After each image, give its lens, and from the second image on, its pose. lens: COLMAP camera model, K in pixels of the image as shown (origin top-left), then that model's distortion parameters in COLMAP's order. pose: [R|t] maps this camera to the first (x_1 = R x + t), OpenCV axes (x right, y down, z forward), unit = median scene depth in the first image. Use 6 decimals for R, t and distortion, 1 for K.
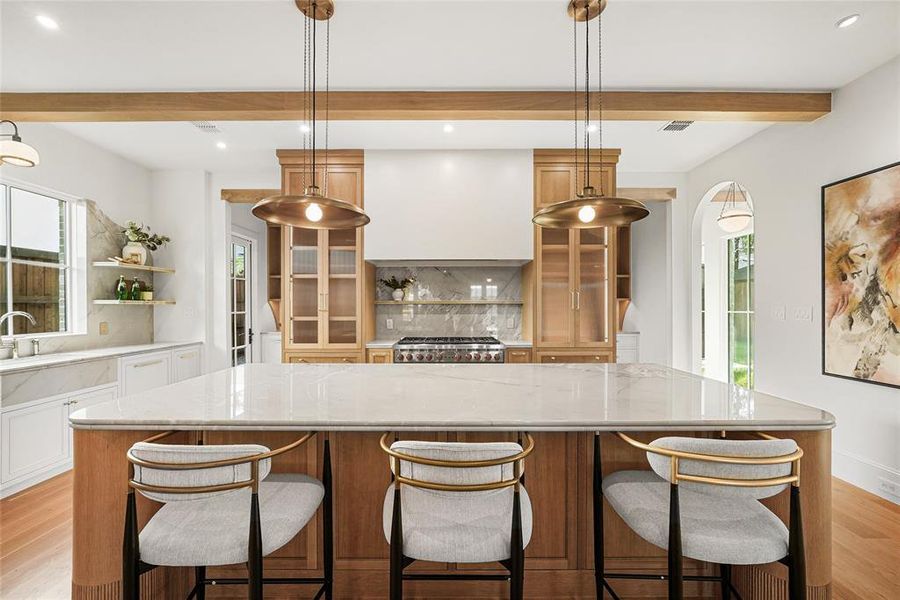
lens RADIAL K [[355.7, 0, 449.8], [0, 355.7, 305.5], [0, 0, 1]] dist [-0.004551, 0.000092]
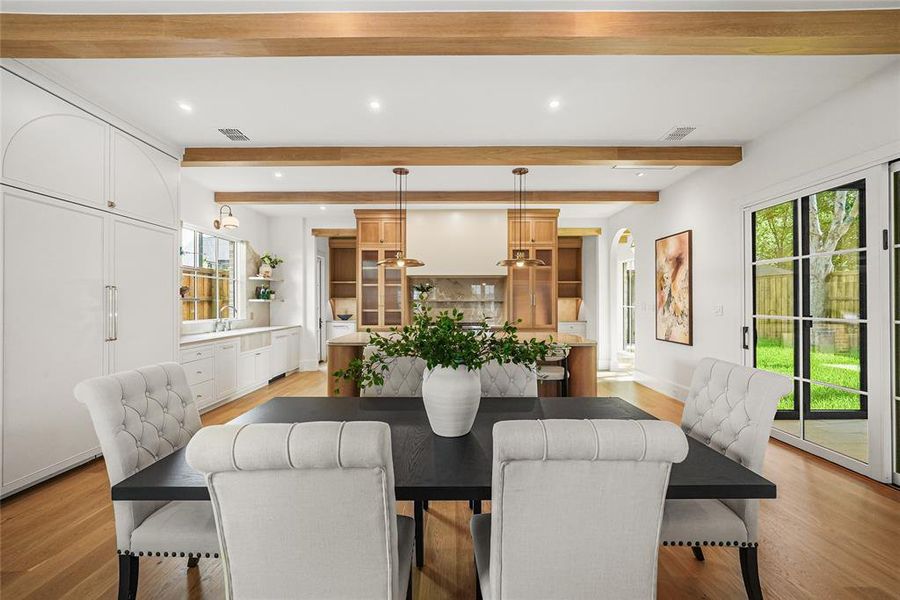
lens RADIAL K [[352.6, 0, 450.0], [0, 352.6, 300.0], [0, 0, 1]] dist [-0.006973, -0.000171]
pose [[0.999995, 0.001076, -0.002967, -0.029558], [-0.001095, 0.999980, -0.006216, -0.002425], [0.002961, 0.006220, 0.999976, -0.641306]]
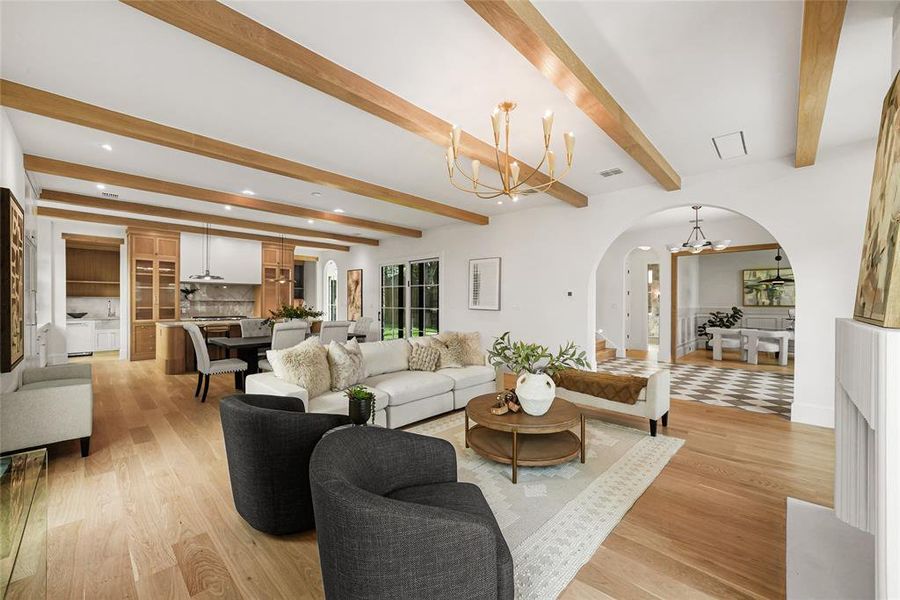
lens RADIAL K [[353.1, 0, 449.8], [0, 353.1, 302.4], [0, 0, 1]] dist [-0.000347, 0.000065]
pose [[0.692171, 0.003786, 0.721723, -0.659921], [-0.005853, 0.999983, 0.000368, -0.005618], [-0.721709, -0.004479, 0.692182, -1.738783]]
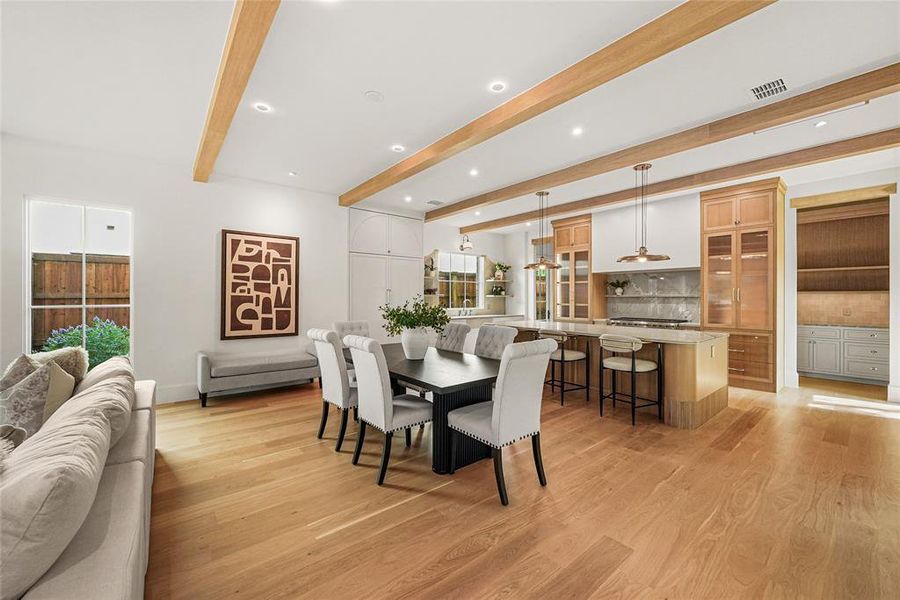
lens RADIAL K [[352.6, 0, 450.0], [0, 352.6, 300.0], [0, 0, 1]] dist [-0.006973, -0.000171]
pose [[0.637324, 0.008241, -0.770552, 0.685472], [-0.001494, 0.999954, 0.009459, -0.004581], [0.770595, -0.004877, 0.637307, -0.715872]]
